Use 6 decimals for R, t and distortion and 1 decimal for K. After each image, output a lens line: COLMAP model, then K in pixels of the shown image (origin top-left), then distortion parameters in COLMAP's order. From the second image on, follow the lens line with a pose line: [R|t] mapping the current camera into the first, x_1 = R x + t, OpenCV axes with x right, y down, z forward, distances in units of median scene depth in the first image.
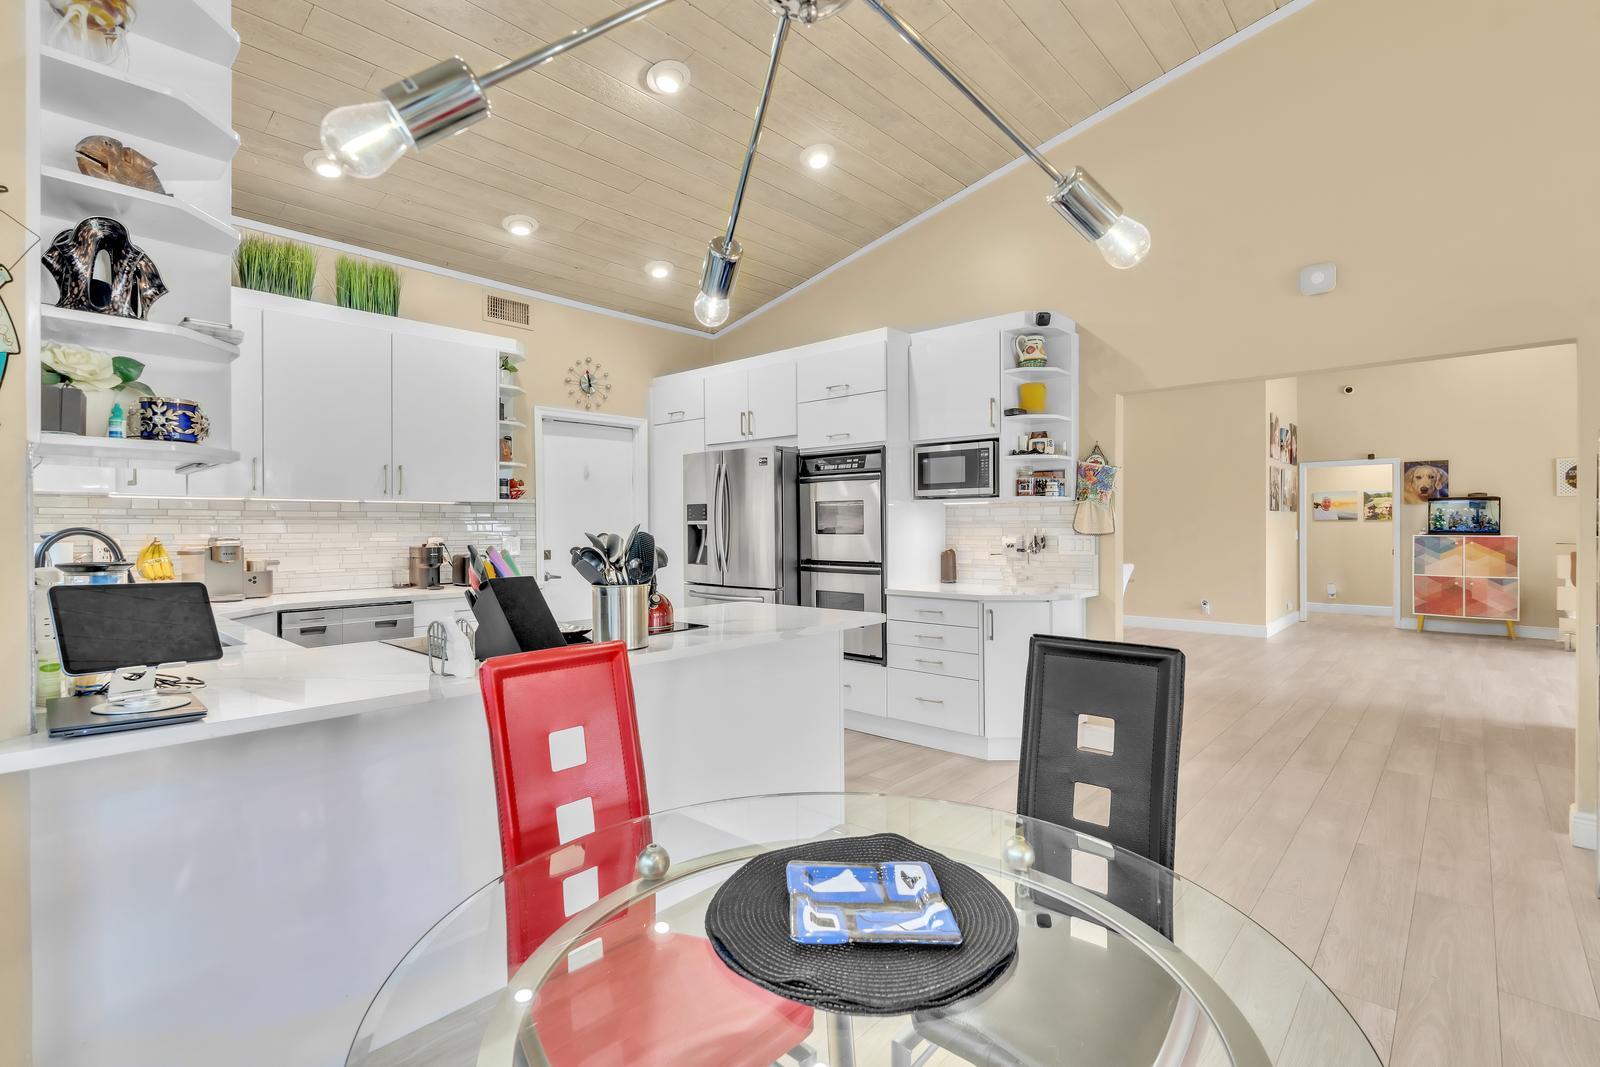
lens RADIAL K [[740.1, 0, 787.8], [0, 740.1, 527.9], [0, 0, 1]] dist [-0.019632, -0.000006]
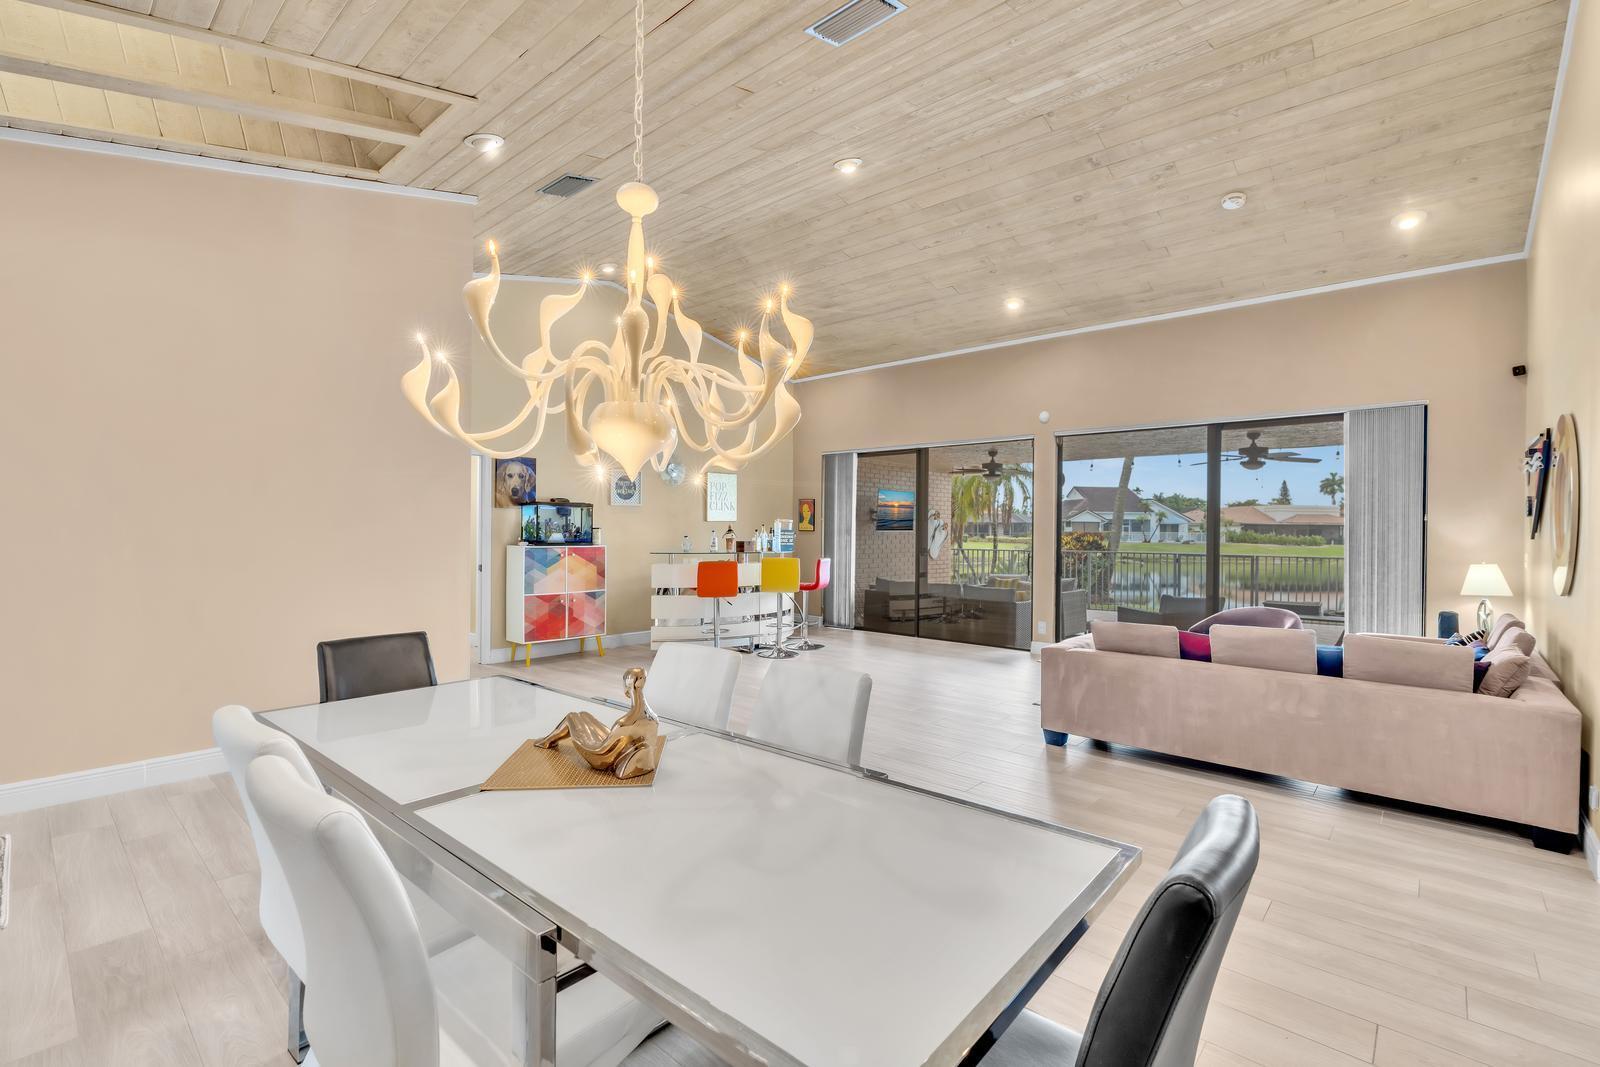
lens RADIAL K [[721.7, 0, 795.7], [0, 721.7, 529.2], [0, 0, 1]] dist [0.000888, -0.000361]
pose [[-0.021822, 0.001955, 0.999760, 0.090591], [-0.006601, 0.999976, -0.002099, -0.018985], [-0.999740, -0.006645, -0.021809, 1.390762]]
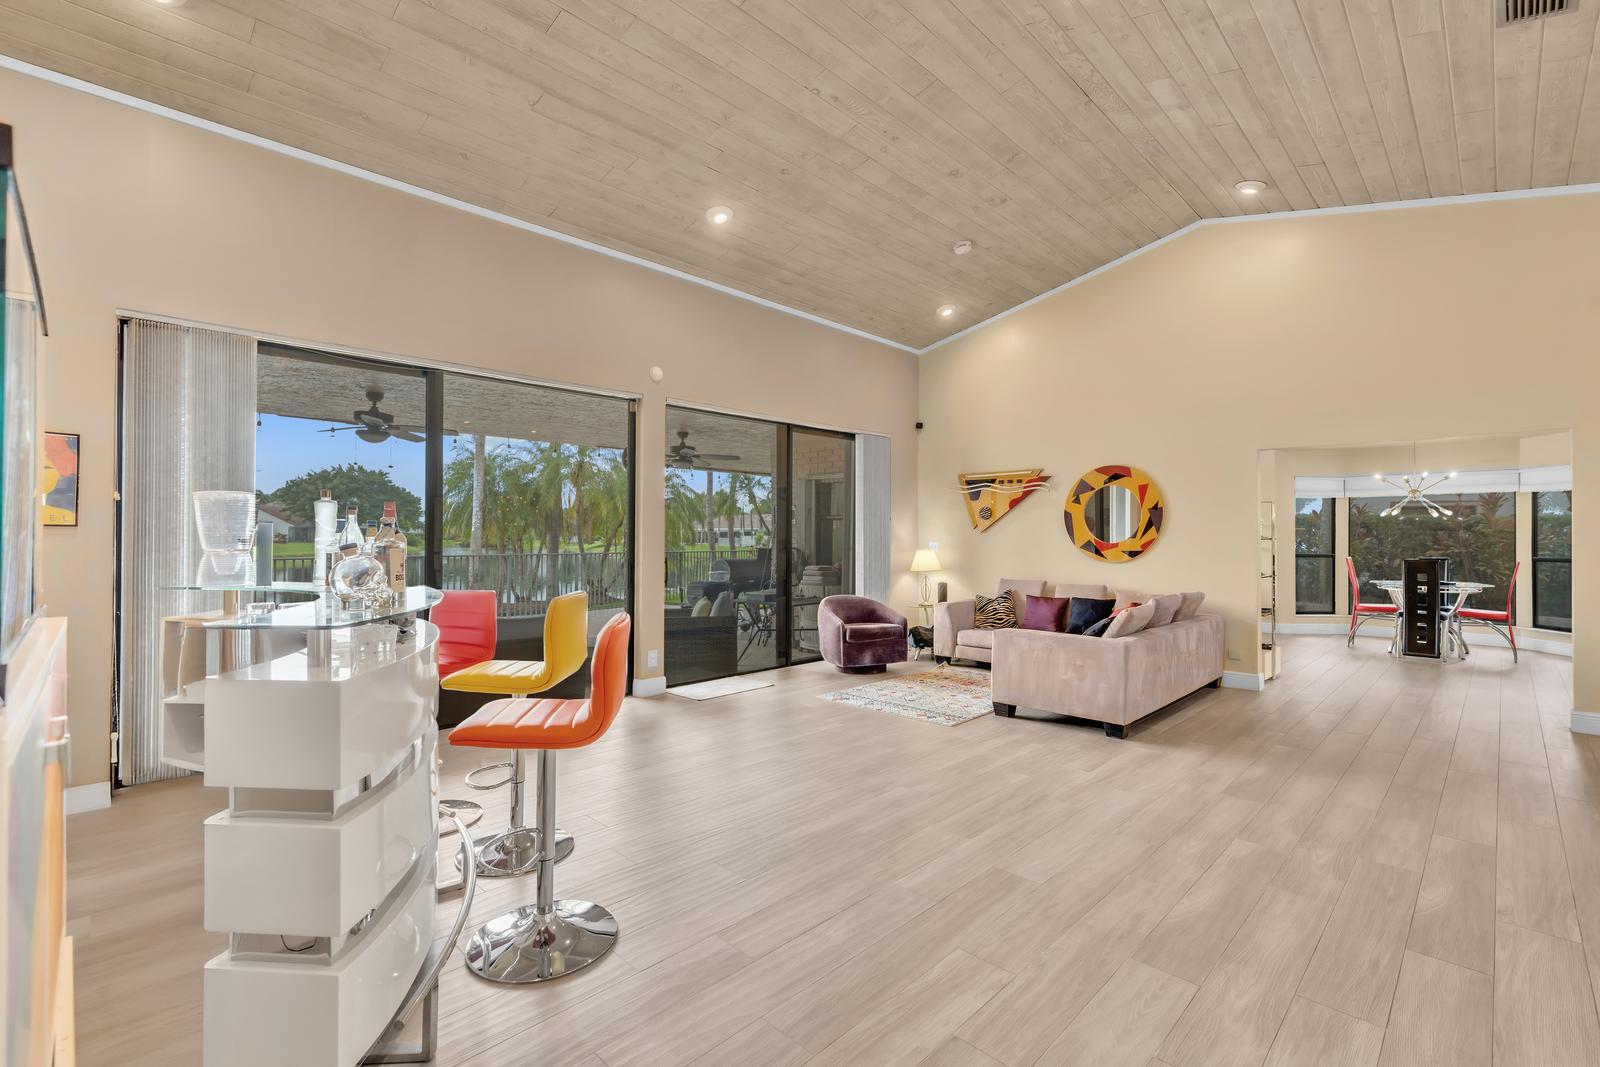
lens RADIAL K [[711.2, 0, 802.1], [0, 711.2, 523.8], [0, 0, 1]] dist [-0.000400, 0.000101]
pose [[-0.999650, -0.001404, 0.026419, 1.554573], [-0.001775, 0.999900, -0.014038, -0.010605], [-0.026397, -0.014080, -0.999552, 2.036604]]
